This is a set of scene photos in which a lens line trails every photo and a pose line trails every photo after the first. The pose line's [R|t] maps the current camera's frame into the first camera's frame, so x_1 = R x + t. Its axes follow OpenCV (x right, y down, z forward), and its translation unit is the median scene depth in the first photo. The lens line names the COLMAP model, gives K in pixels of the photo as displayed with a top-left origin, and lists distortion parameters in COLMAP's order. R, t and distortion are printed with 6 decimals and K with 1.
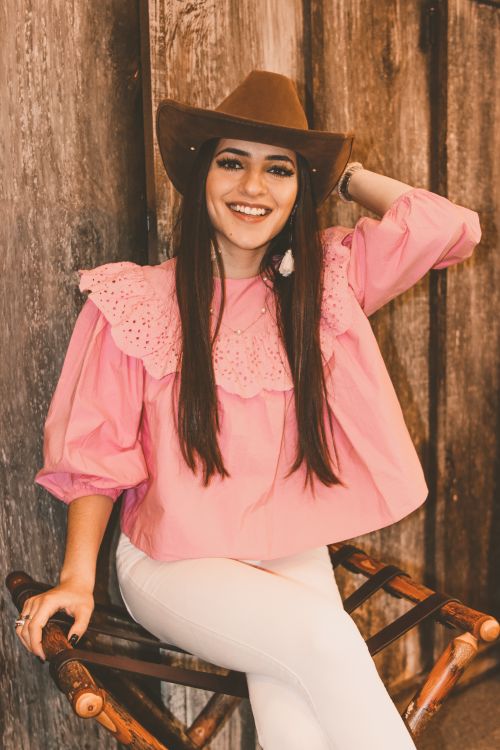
lens RADIAL K [[969.9, 0, 249.7], [0, 969.9, 372.3], [0, 0, 1]] dist [-0.075704, 0.000000]
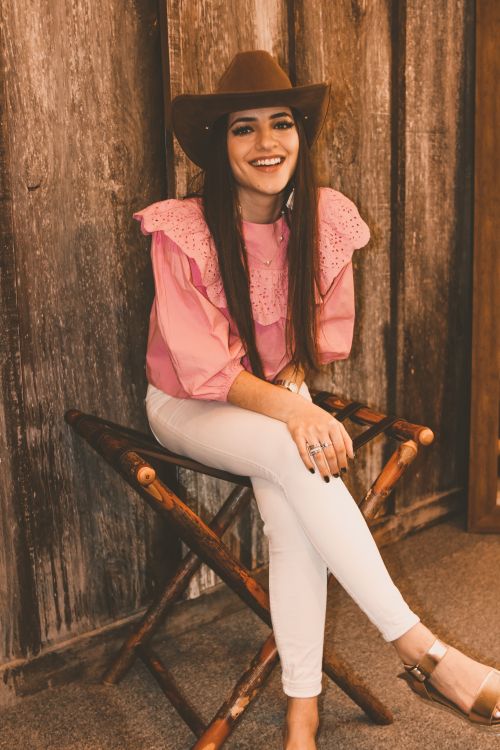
lens RADIAL K [[969.9, 0, 245.8], [0, 969.9, 369.4], [0, 0, 1]] dist [-0.075704, 0.000000]
pose [[0.999761, -0.009043, 0.019885, -0.028738], [0.007544, 0.997214, 0.074217, 0.051803], [-0.020500, -0.074050, 0.997044, -0.294854]]
